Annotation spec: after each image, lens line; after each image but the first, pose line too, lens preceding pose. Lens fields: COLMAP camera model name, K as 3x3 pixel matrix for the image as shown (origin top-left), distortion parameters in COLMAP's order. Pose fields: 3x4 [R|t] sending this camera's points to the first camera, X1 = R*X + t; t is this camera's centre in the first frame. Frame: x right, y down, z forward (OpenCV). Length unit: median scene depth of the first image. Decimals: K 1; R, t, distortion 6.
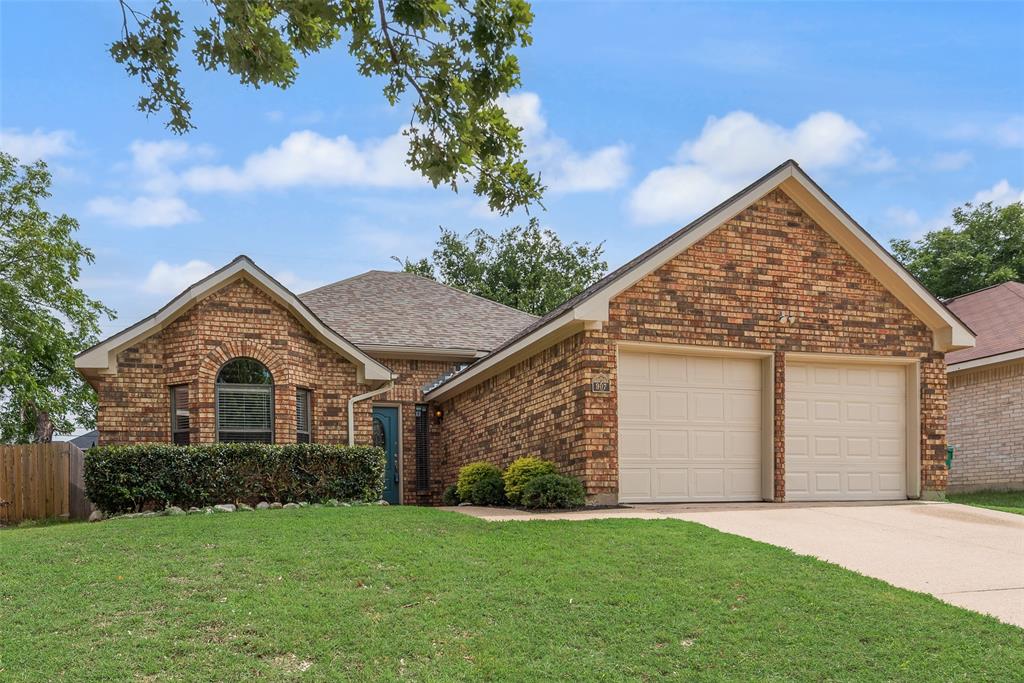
lens RADIAL K [[394.5, 0, 512.0], [0, 394.5, 330.7], [0, 0, 1]] dist [-0.000119, -0.000149]
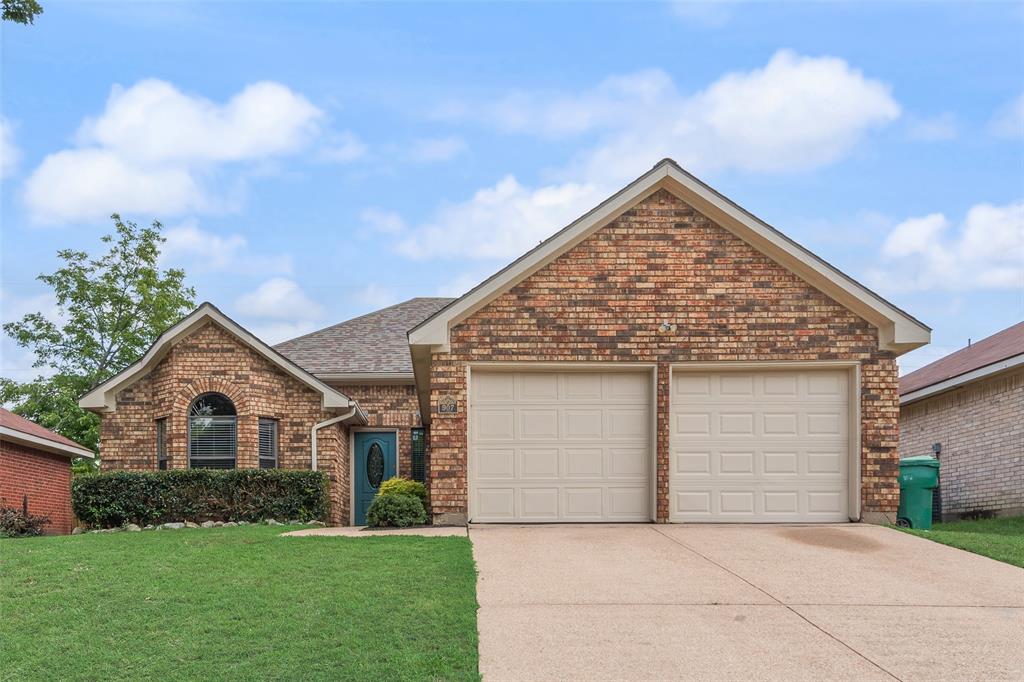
lens RADIAL K [[405.6, 0, 513.0], [0, 405.6, 344.6], [0, 0, 1]] dist [0.000552, -0.000263]
pose [[0.985614, -0.062670, -0.156962, 0.451791], [0.060788, 0.998010, -0.016765, 0.004729], [0.157701, 0.006982, 0.987462, -0.010423]]
